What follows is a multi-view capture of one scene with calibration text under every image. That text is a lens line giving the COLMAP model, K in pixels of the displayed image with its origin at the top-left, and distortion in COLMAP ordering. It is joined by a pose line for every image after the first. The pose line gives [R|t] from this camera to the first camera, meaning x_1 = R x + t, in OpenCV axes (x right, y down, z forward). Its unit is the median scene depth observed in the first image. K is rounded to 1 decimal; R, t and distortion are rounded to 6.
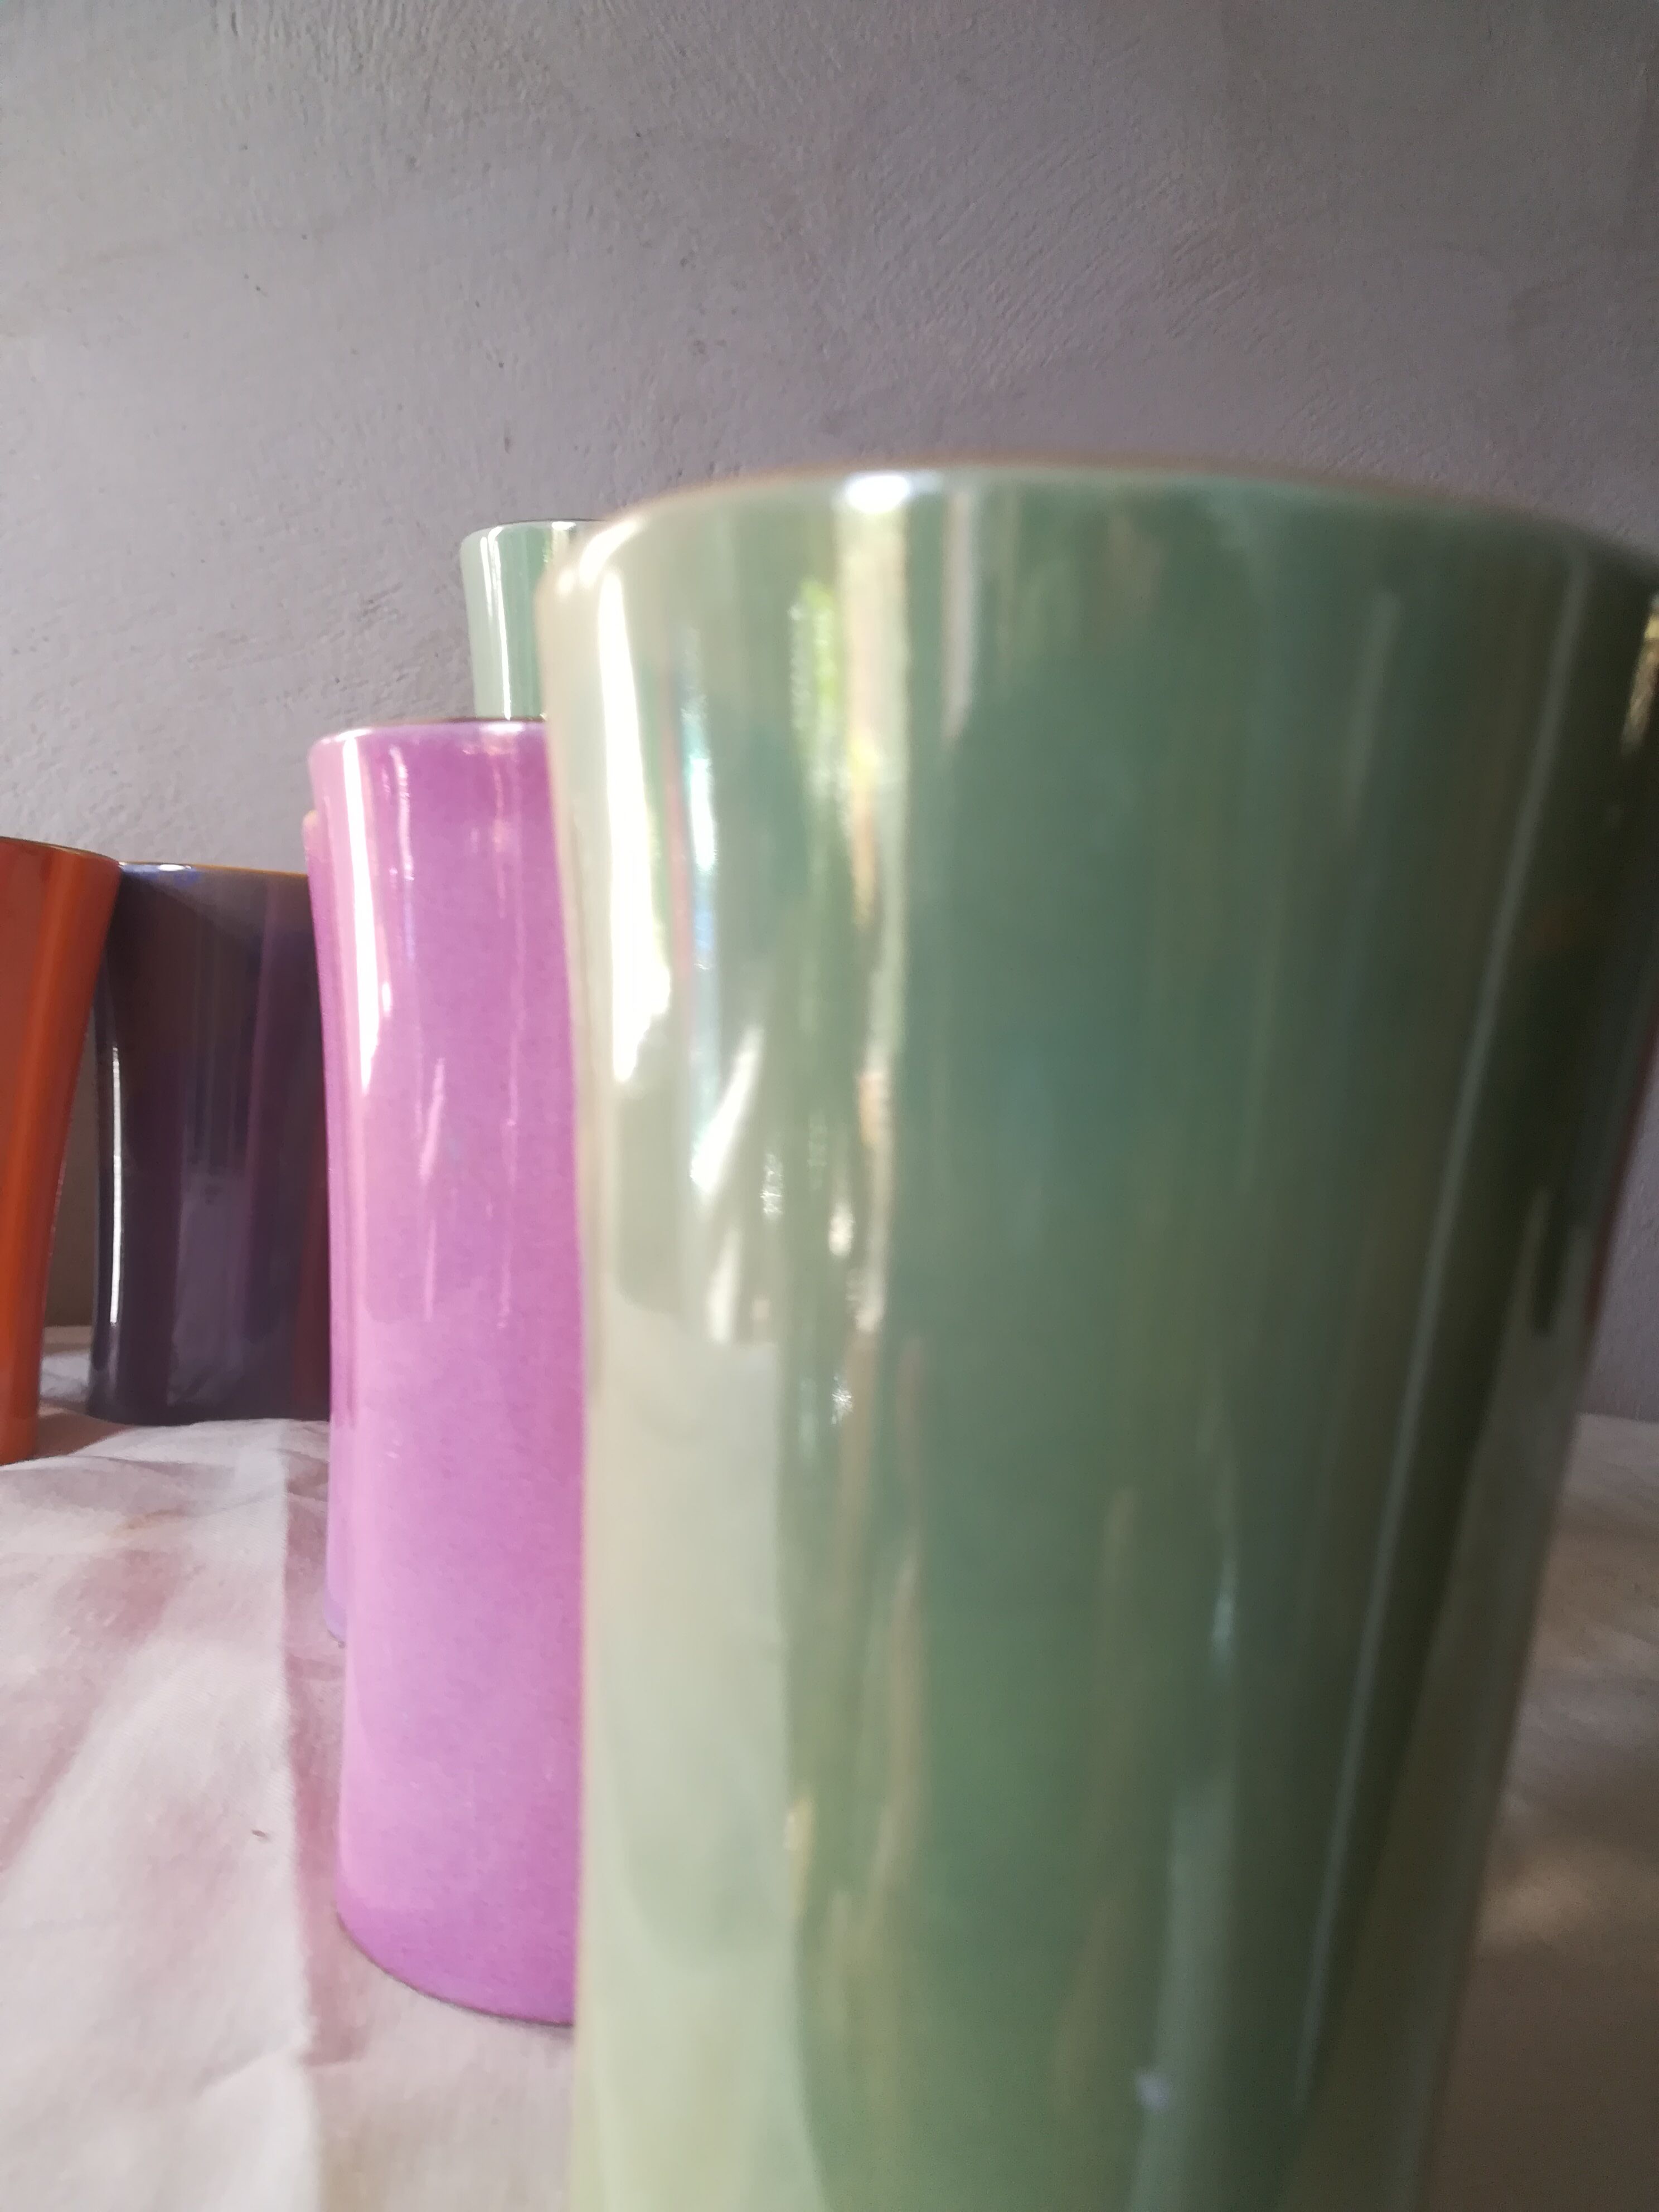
lens RADIAL K [[1706.7, 0, 859.8], [0, 1706.7, 1136.4], [0, 0, 1]] dist [0.027959, -0.058881]
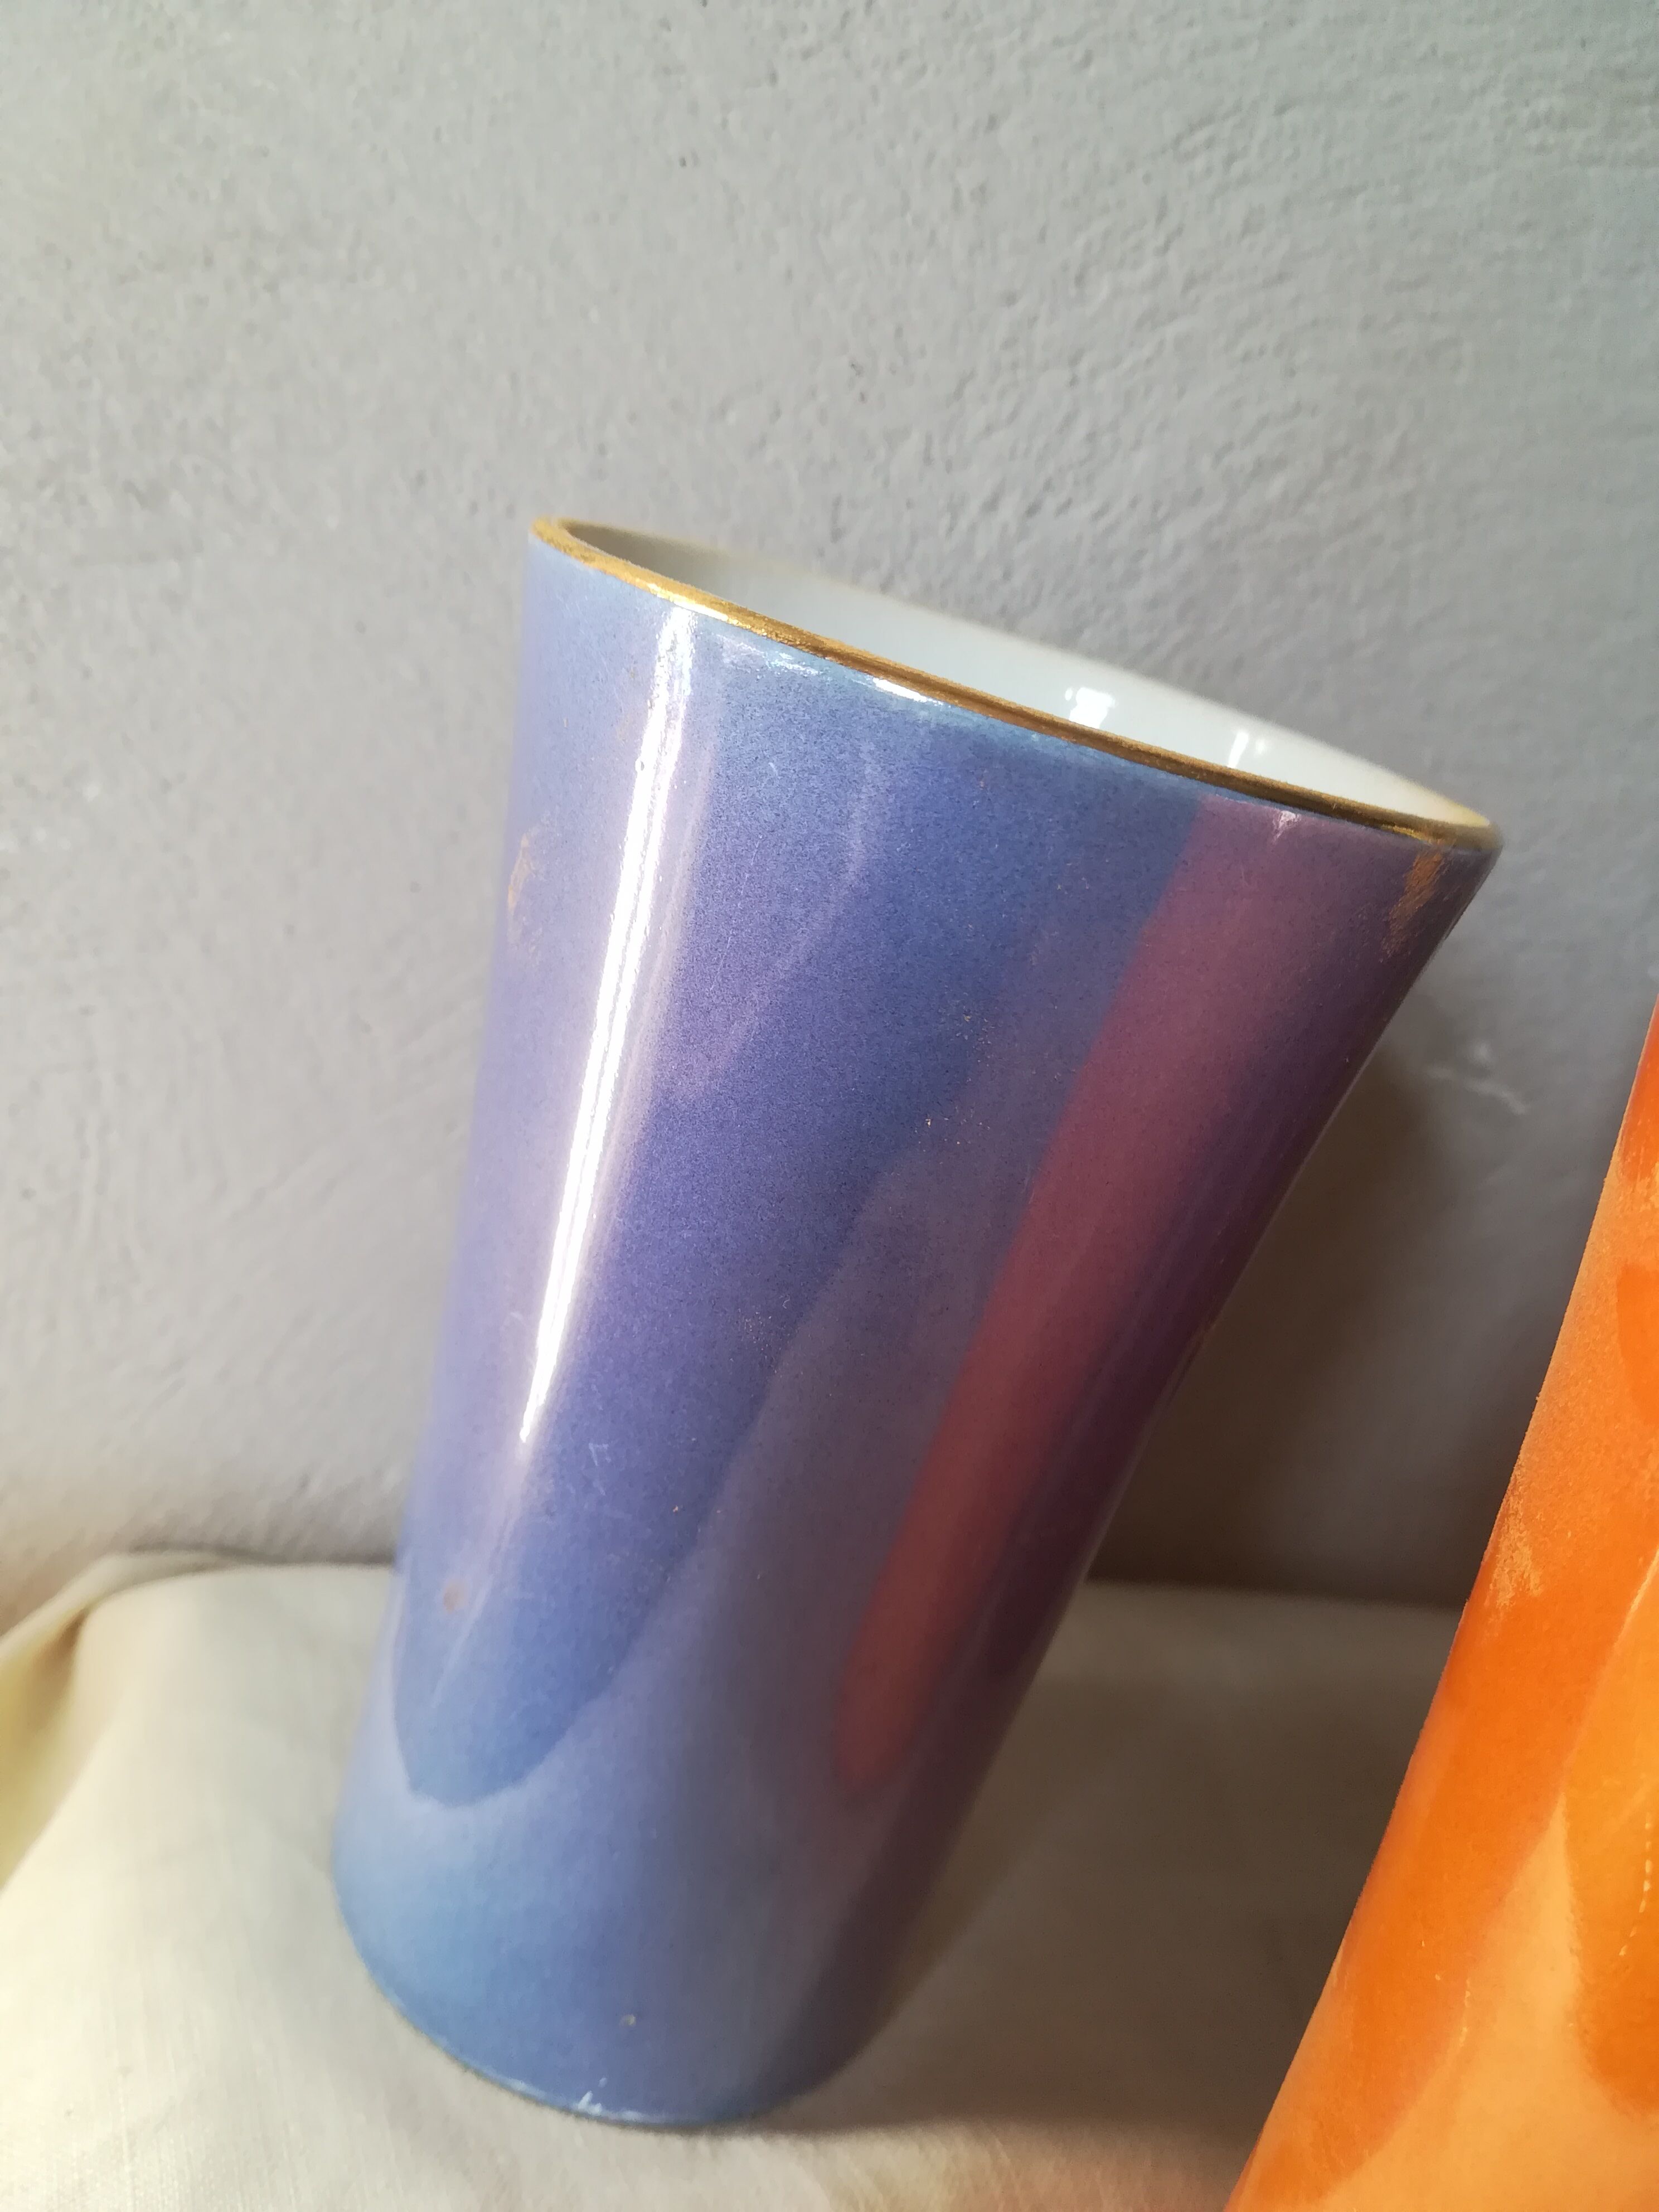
lens RADIAL K [[1782.6, 0, 820.0], [0, 1782.6, 1096.7], [0, 0, 1]] dist [0.018751, -0.066415]
pose [[0.959908, 0.138671, 0.243614, -0.614934], [-0.211146, 0.929309, 0.302990, -0.155822], [-0.184377, -0.342280, 0.921330, 0.568482]]
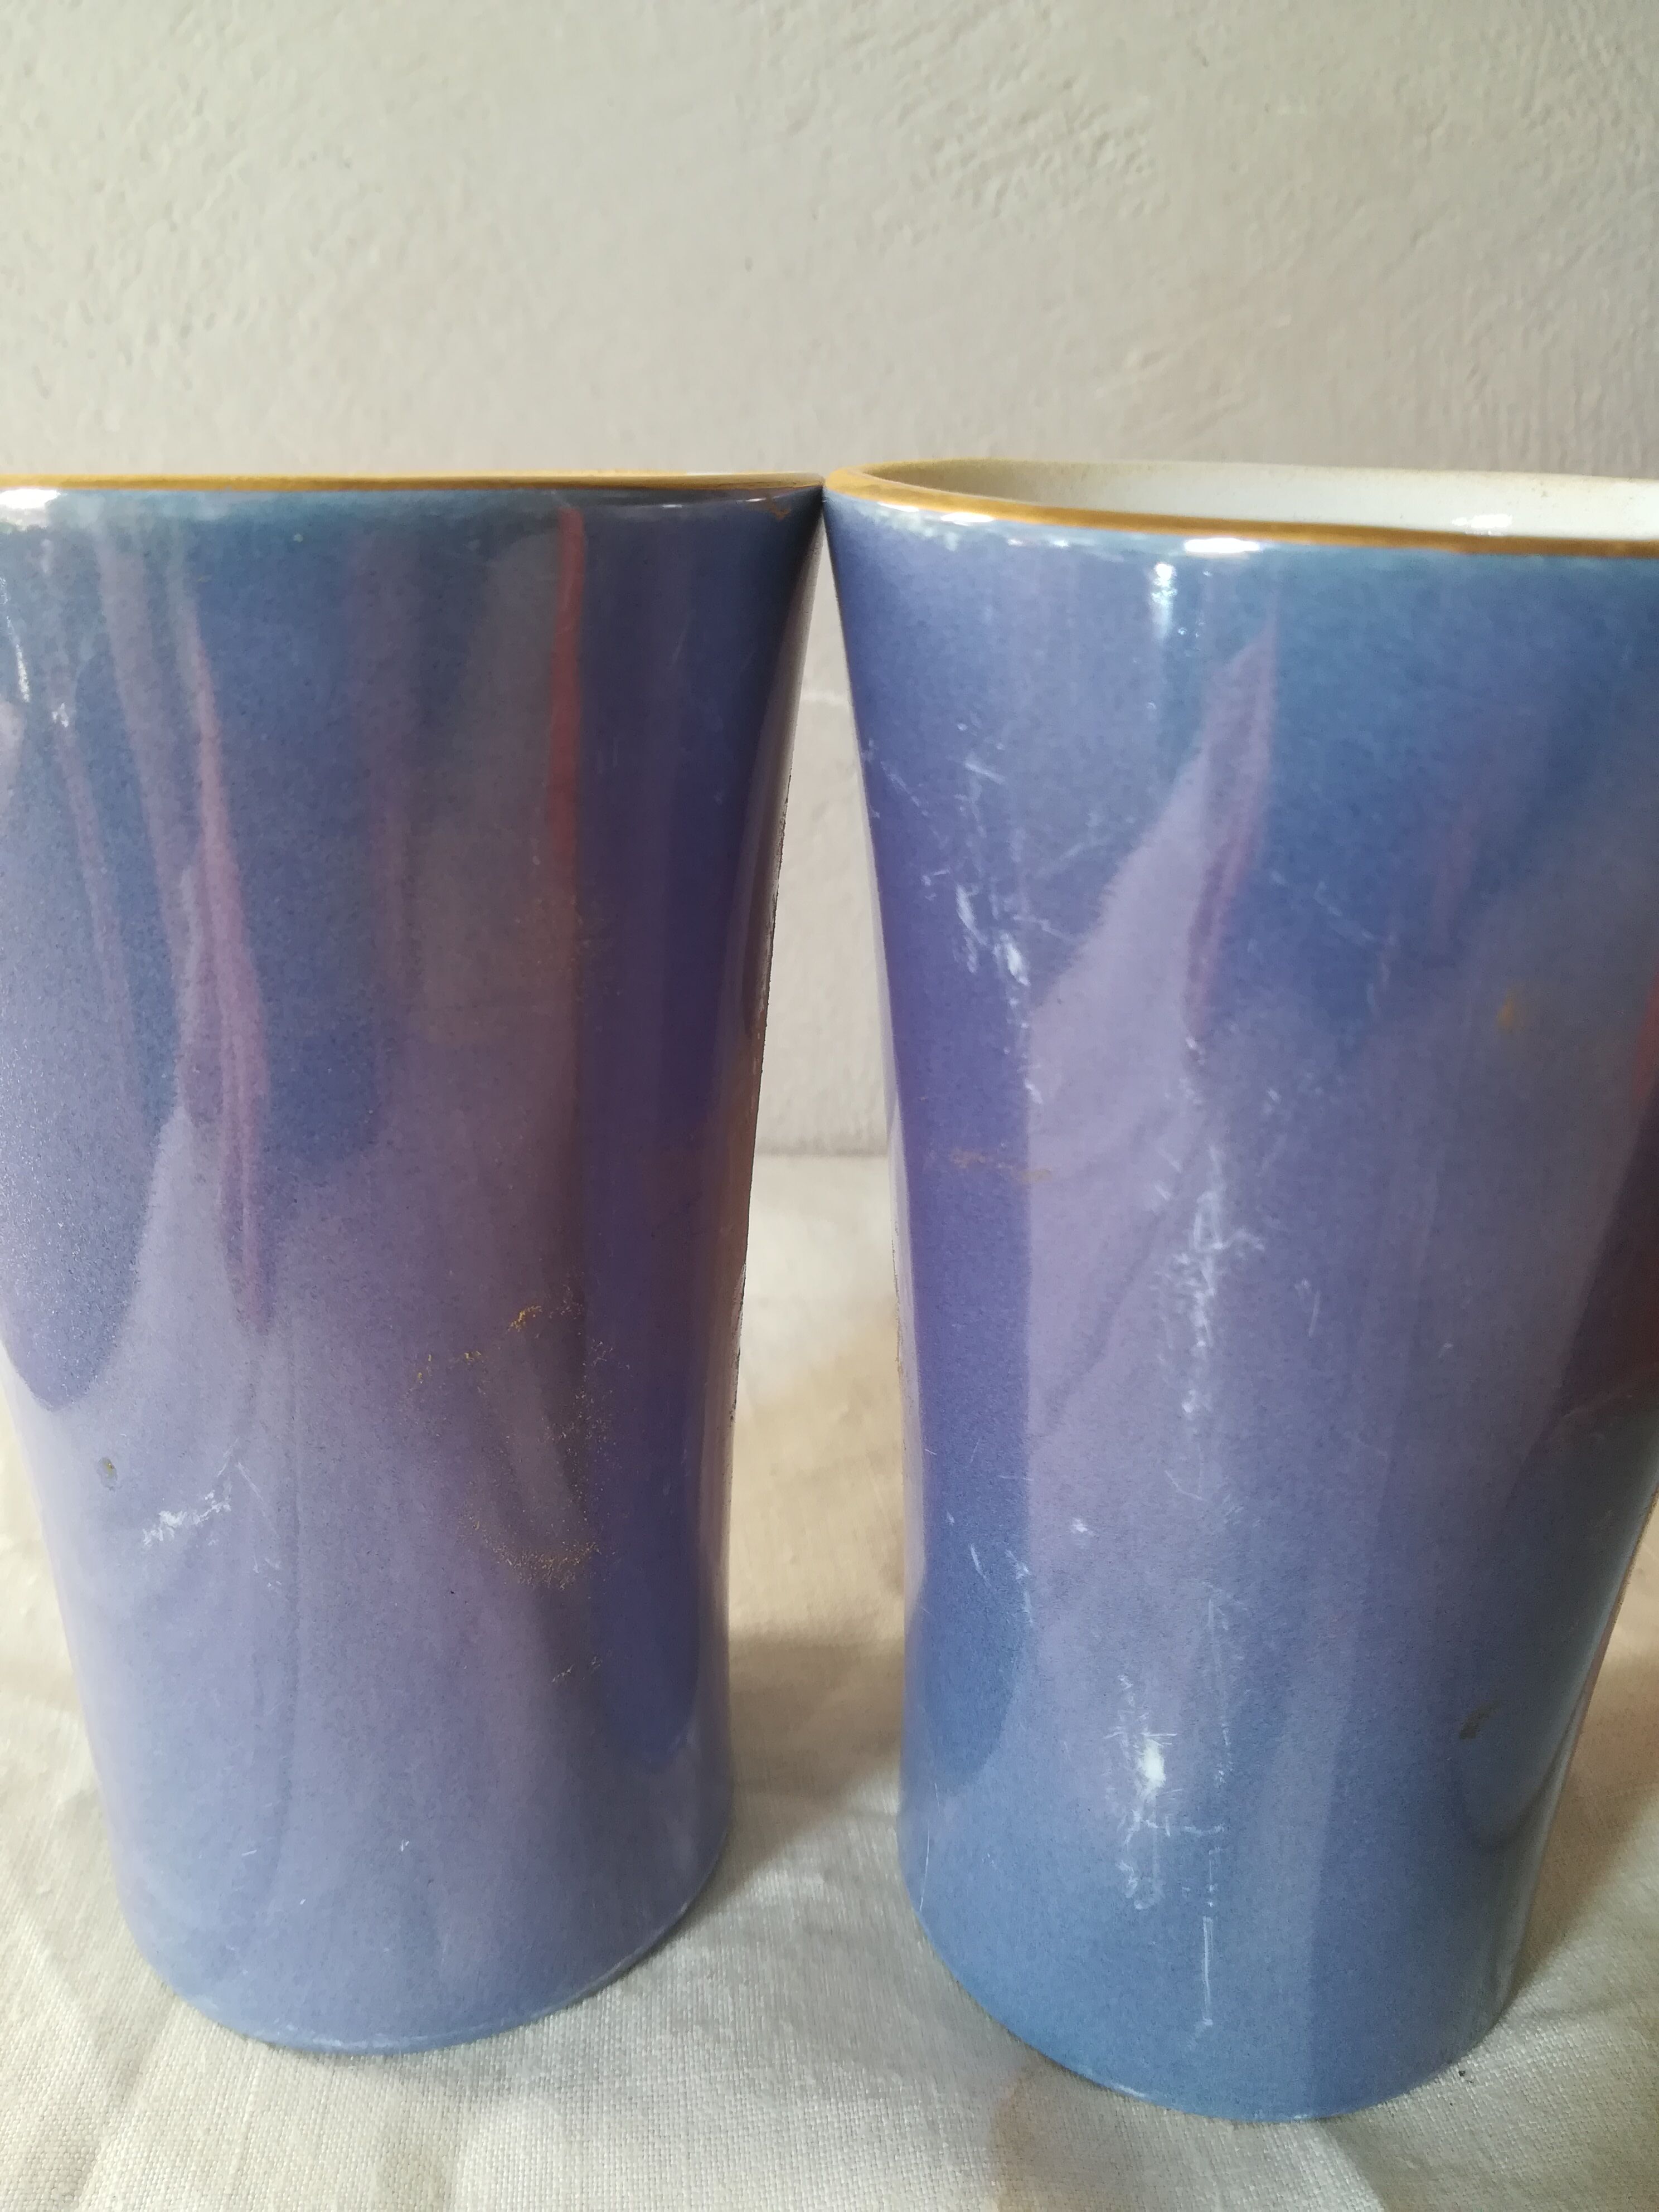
lens RADIAL K [[1782.6, 0, 820.0], [0, 1782.6, 1096.7], [0, 0, 1]] dist [0.018751, -0.066415]
pose [[0.997859, -0.047799, -0.044632, -0.278692], [0.060572, 0.932814, 0.355231, -0.130287], [0.024653, -0.357174, 0.933713, 0.394678]]
